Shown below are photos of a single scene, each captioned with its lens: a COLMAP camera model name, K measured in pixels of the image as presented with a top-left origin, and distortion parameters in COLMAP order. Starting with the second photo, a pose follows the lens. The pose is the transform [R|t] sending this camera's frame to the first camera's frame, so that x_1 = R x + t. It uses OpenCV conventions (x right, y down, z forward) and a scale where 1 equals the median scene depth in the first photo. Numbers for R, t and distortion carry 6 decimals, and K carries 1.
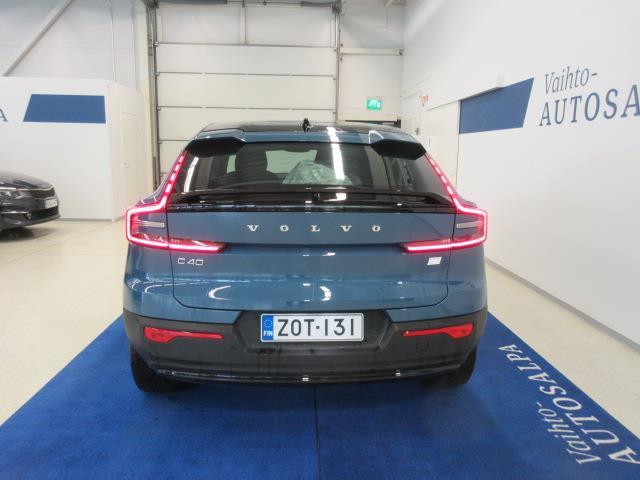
lens RADIAL K [[513.4, 0, 320.0], [0, 513.4, 240.0], [0, 0, 1]] dist [0.000563, -0.009722]
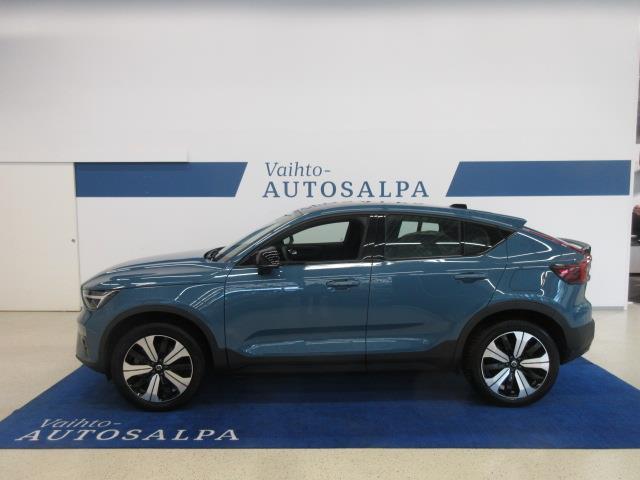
lens RADIAL K [[473.9, 0, 320.0], [0, 473.9, 240.0], [0, 0, 1]] dist [0.005054, 0.000522]
pose [[0.043028, -0.092609, 0.994772, -1.161665], [0.171883, 0.981535, 0.083943, -0.247192], [-0.984177, 0.167372, 0.058151, 1.031159]]
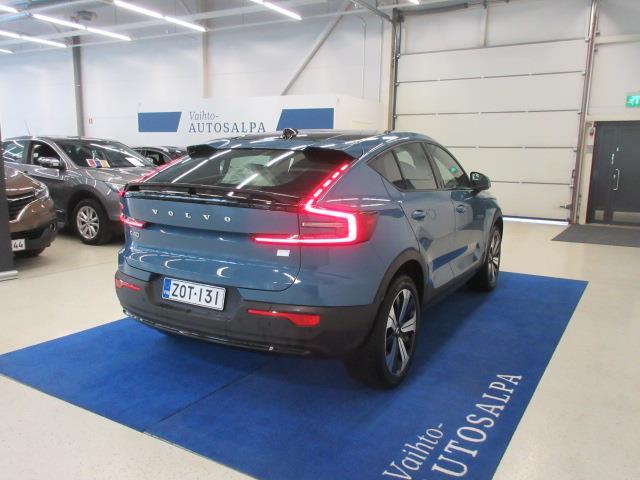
lens RADIAL K [[524.2, 0, 320.0], [0, 524.2, 240.0], [0, 0, 1]] dist [0.038479, 0.000945]
pose [[0.833059, 0.092572, -0.545384, 0.524844], [-0.100855, 0.994791, 0.014799, -0.007447], [0.543913, 0.042676, 0.838056, 0.037702]]
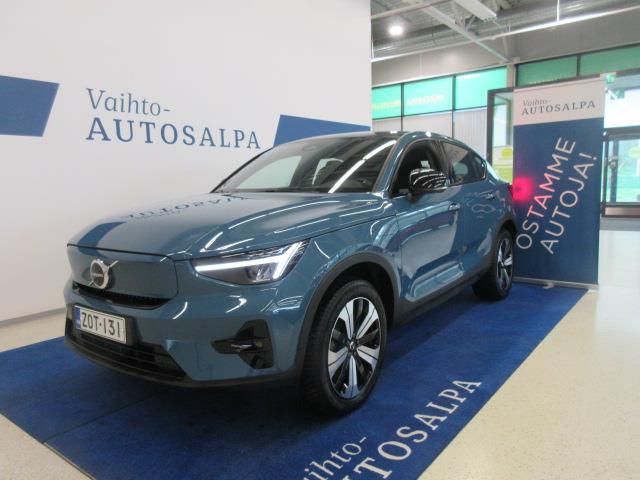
lens RADIAL K [[473.9, 0, 320.0], [0, 473.9, 240.0], [0, 0, 1]] dist [0.005054, 0.000522]
pose [[-0.768338, -0.073540, 0.635806, -0.650360], [0.122642, 0.958054, 0.259019, -0.286050], [-0.628184, 0.276990, -0.727090, 1.870966]]
